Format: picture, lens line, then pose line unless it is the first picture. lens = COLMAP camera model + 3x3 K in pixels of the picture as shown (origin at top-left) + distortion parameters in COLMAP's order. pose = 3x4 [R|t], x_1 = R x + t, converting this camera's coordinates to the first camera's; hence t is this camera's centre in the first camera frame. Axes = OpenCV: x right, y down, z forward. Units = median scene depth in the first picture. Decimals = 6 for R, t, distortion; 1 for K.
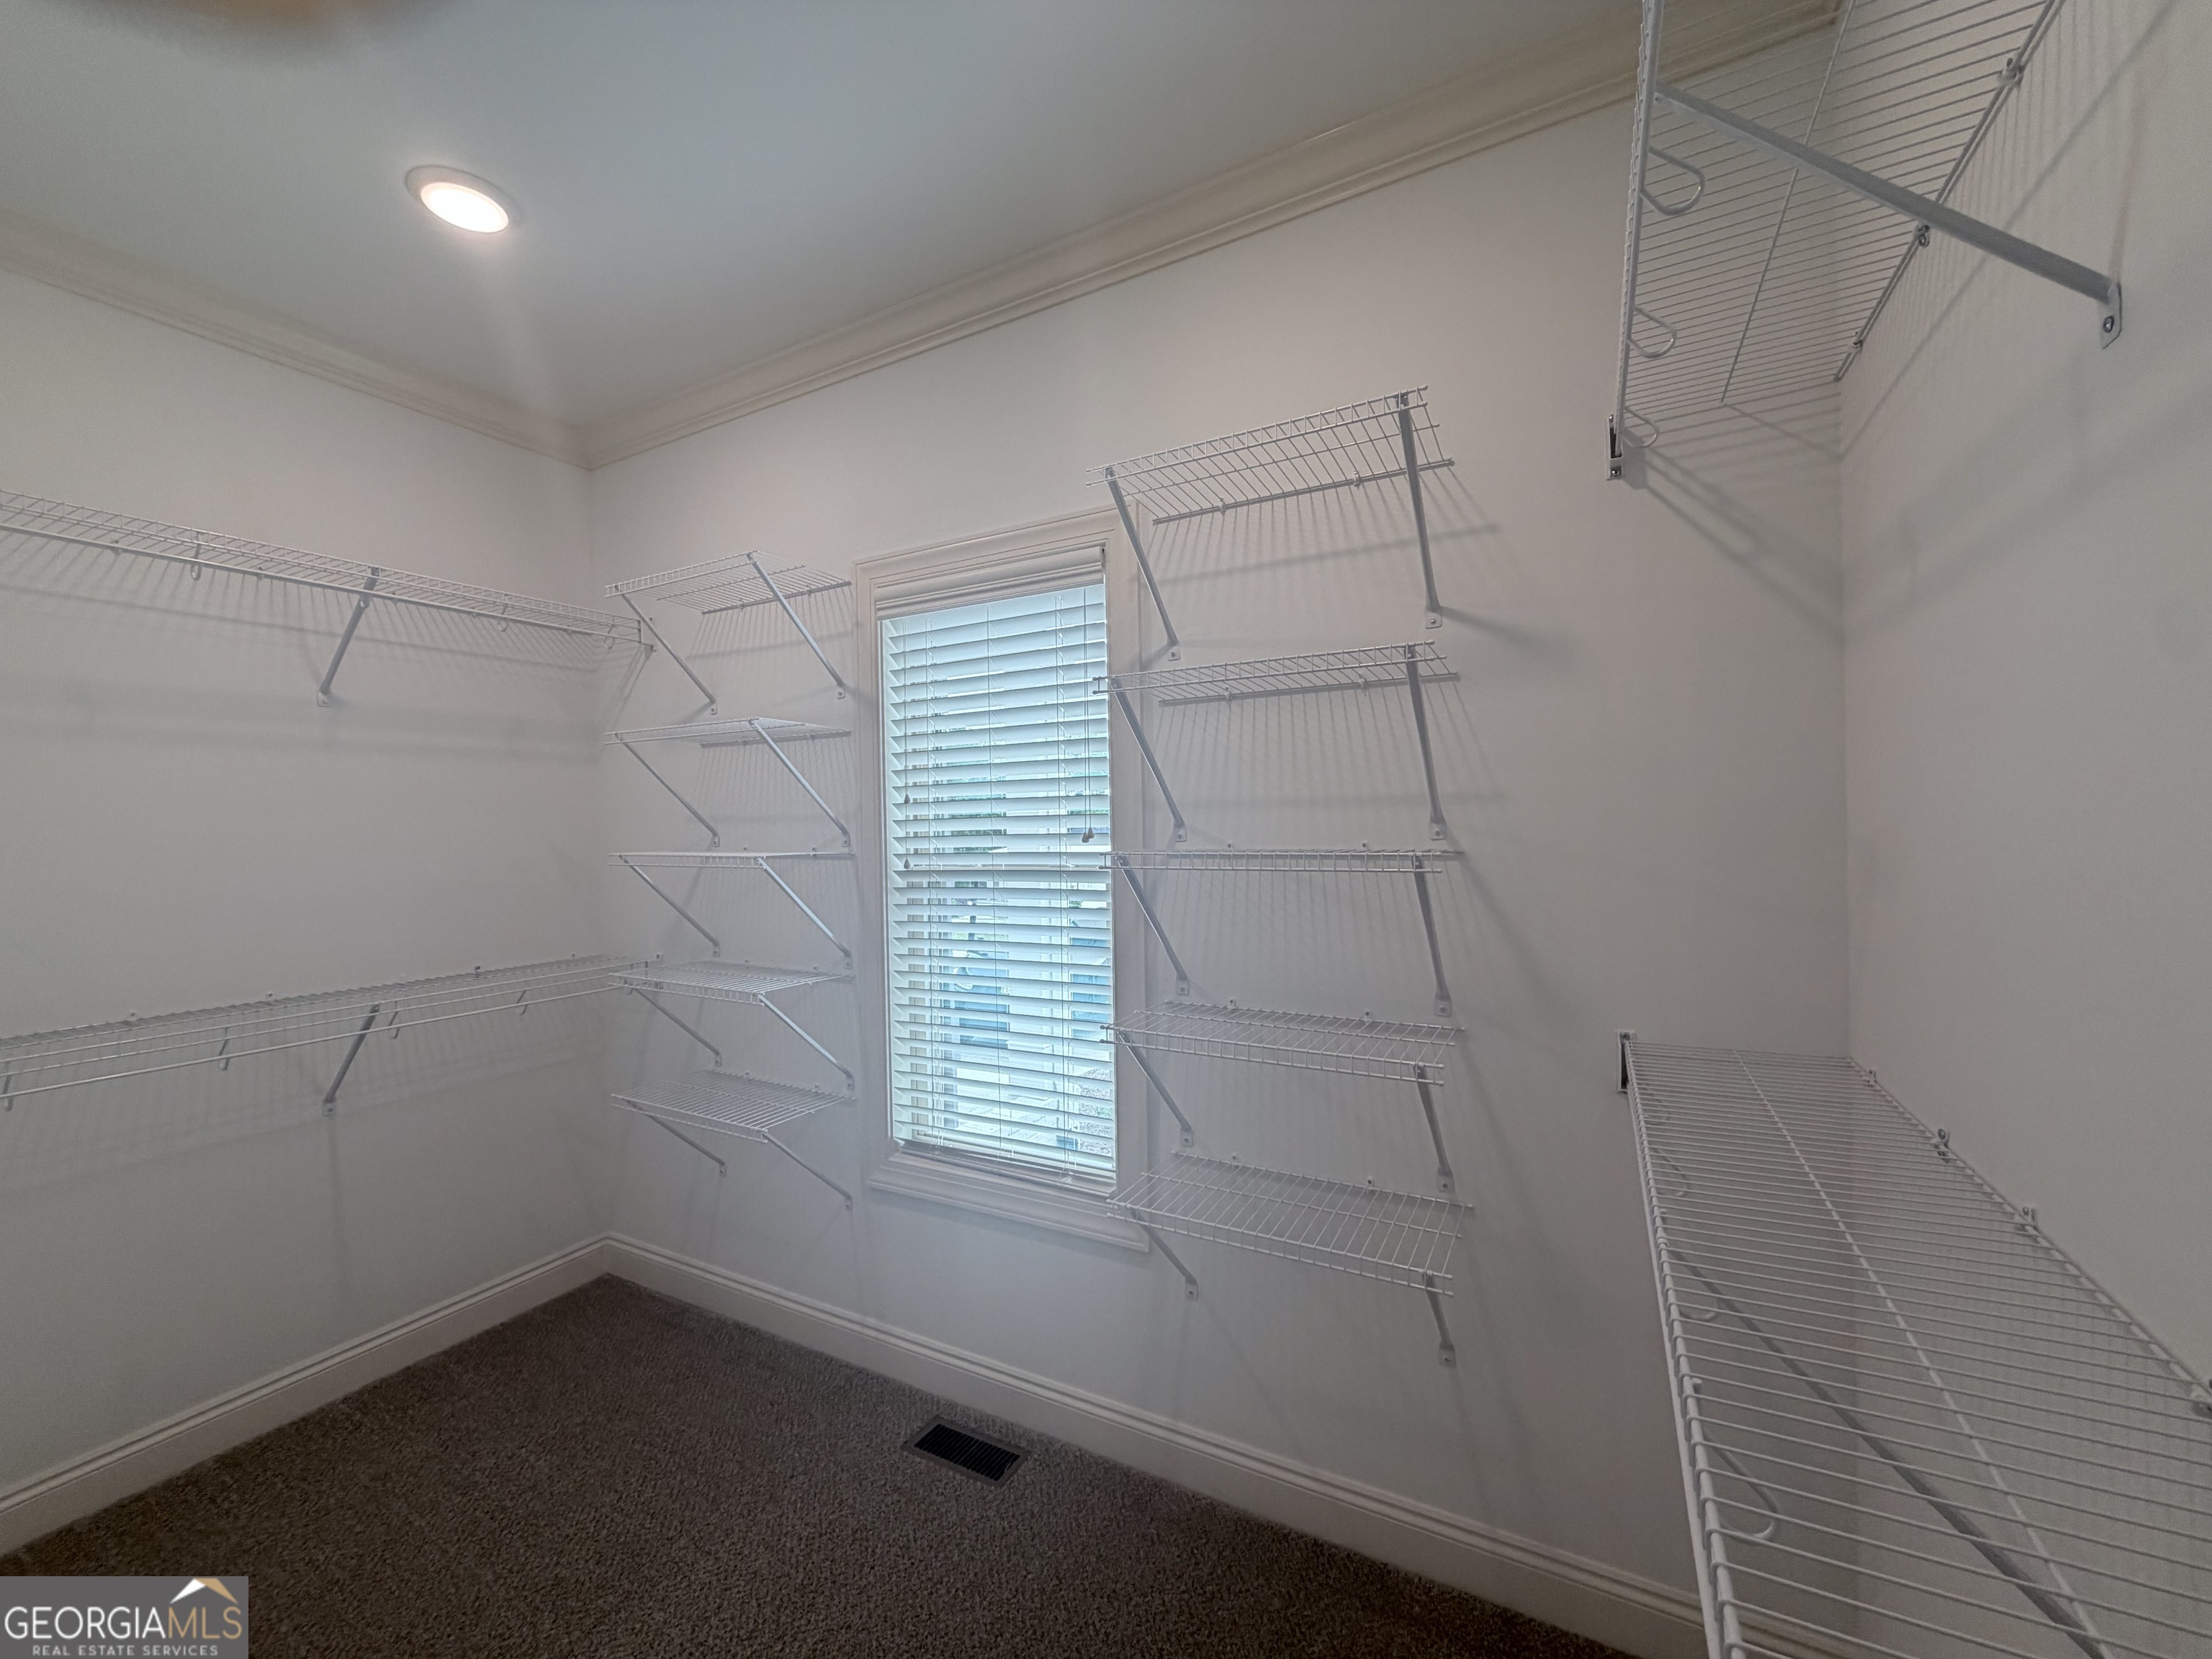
lens RADIAL K [[885.0, 0, 1103.3], [0, 885.0, 835.8], [0, 0, 1]] dist [-0.001958, -0.000177]
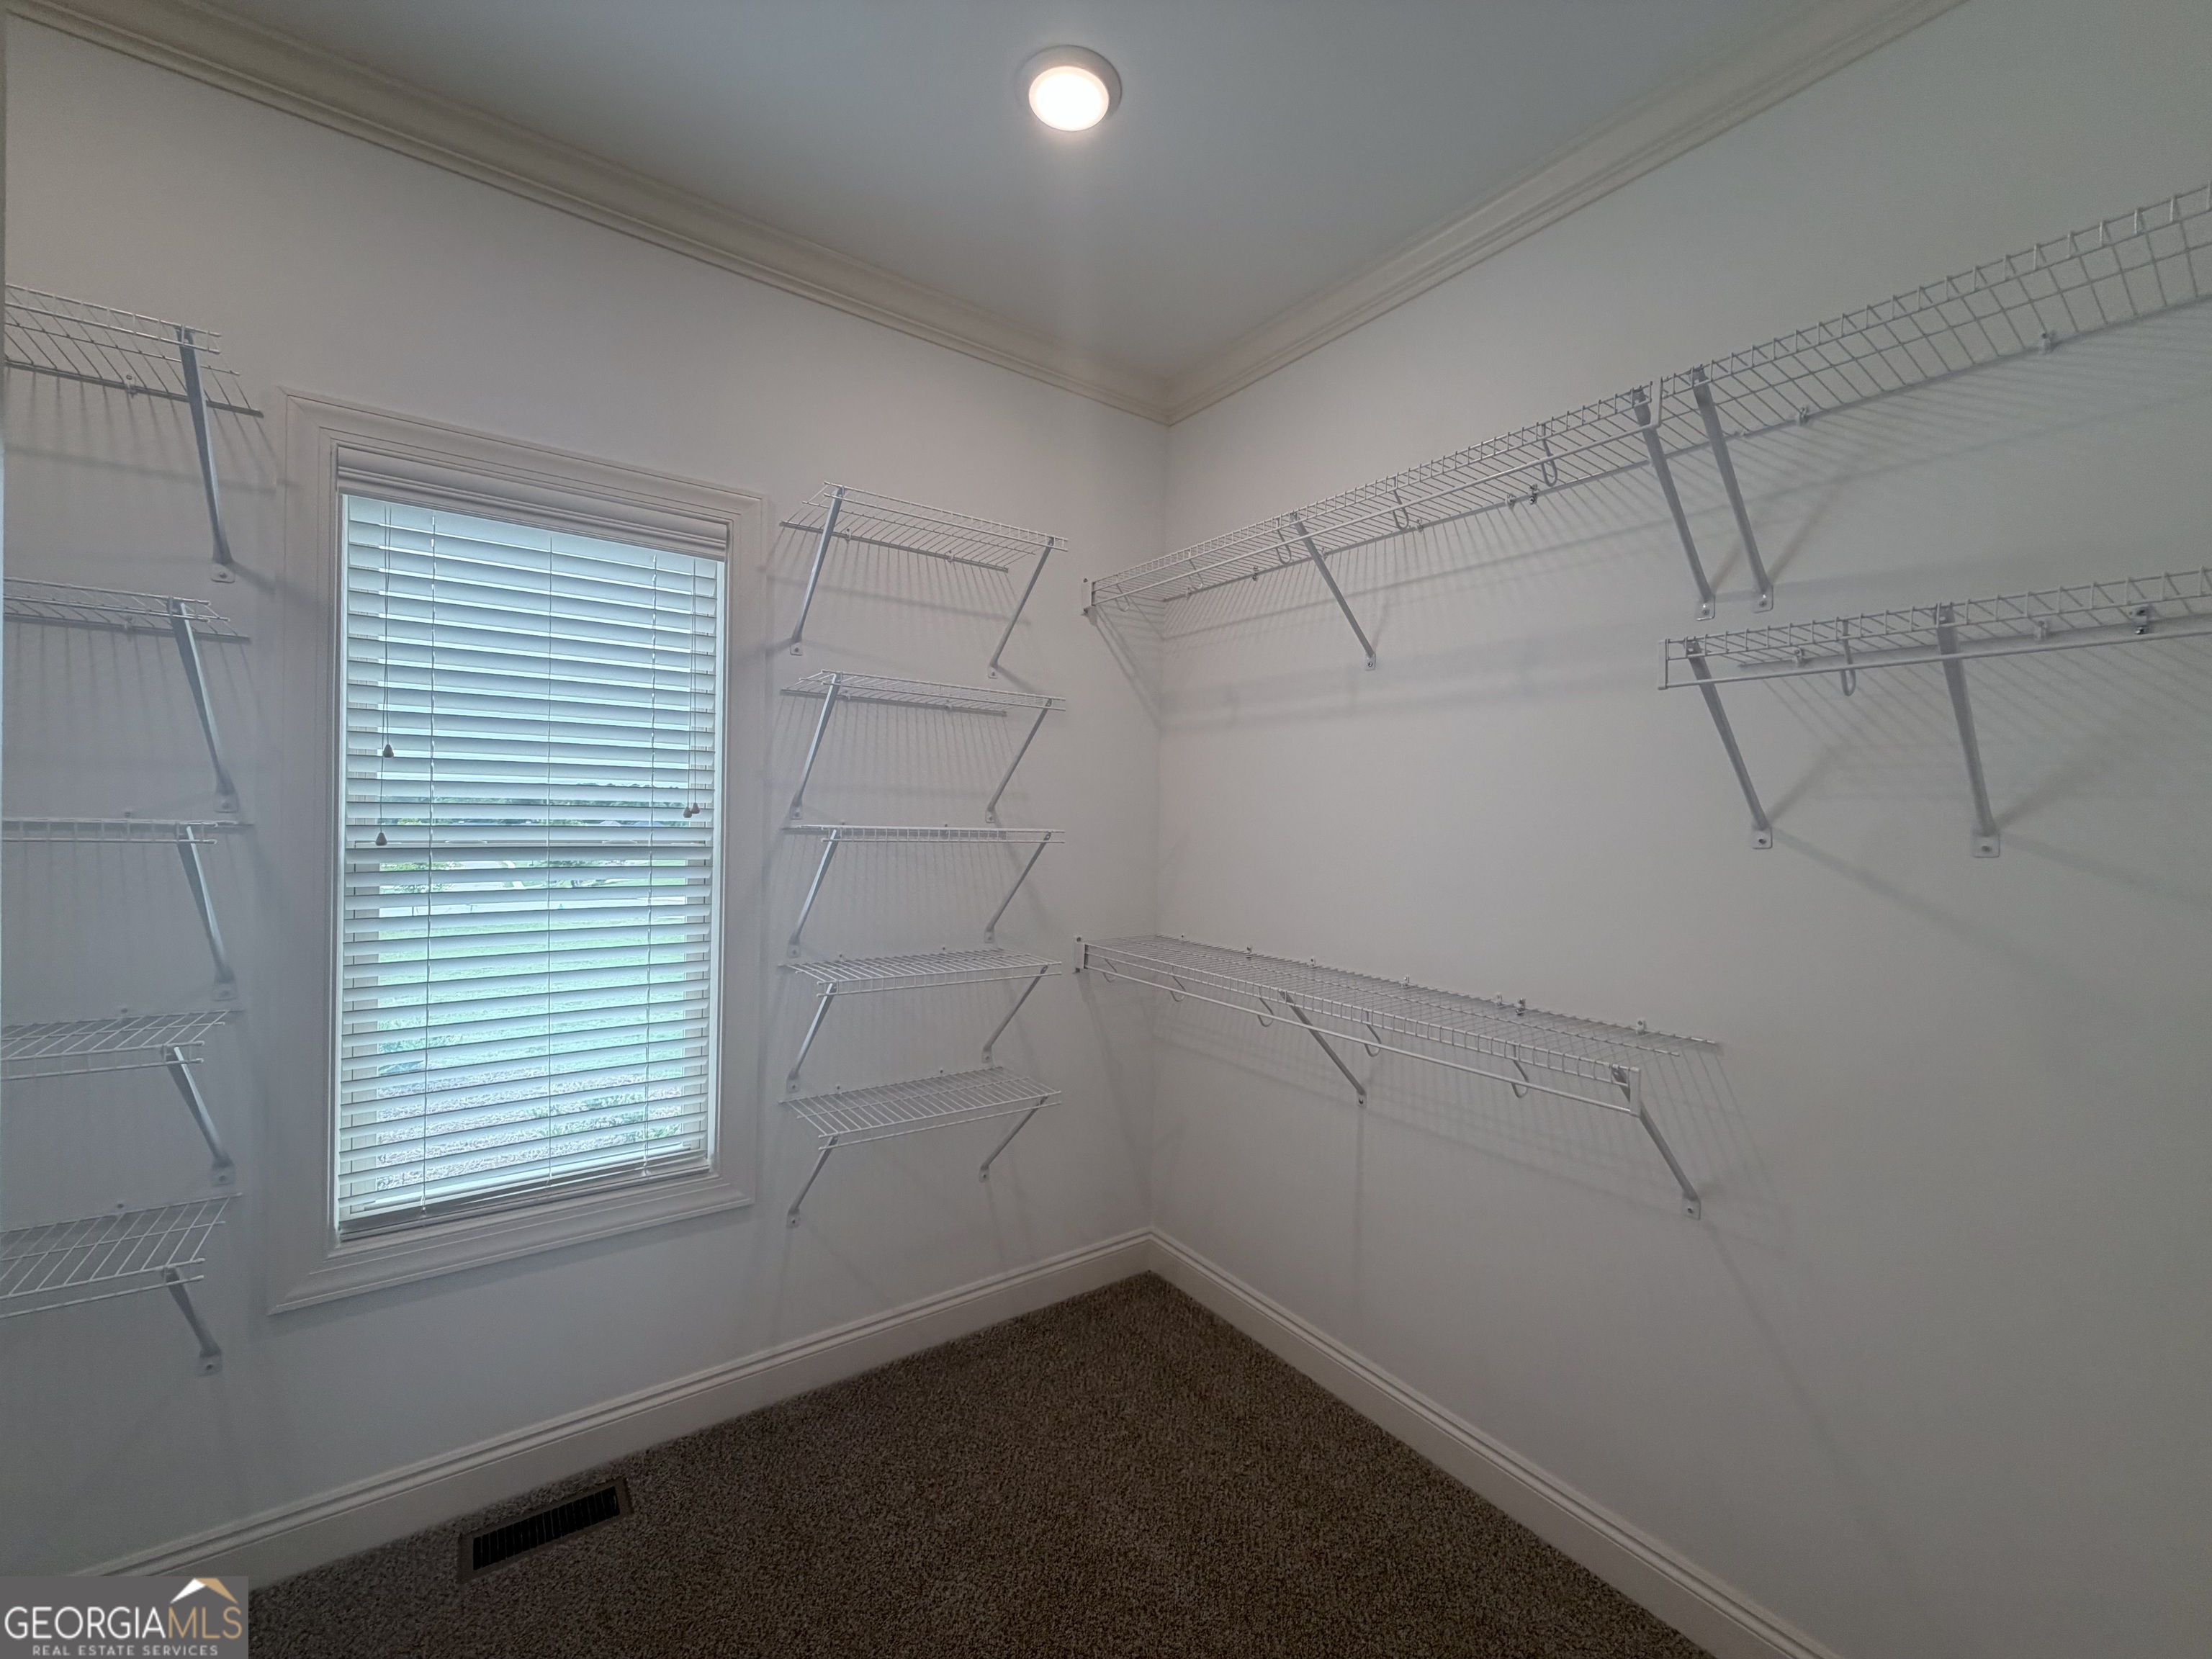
lens RADIAL K [[885.0, 0, 1107.0], [0, 885.0, 817.6], [0, 0, 1]] dist [-0.001958, -0.000177]
pose [[0.426715, 0.022432, 0.904108, -0.706756], [-0.029499, 0.999506, -0.010877, 0.004853], [-0.903905, -0.022029, 0.427166, 0.162214]]
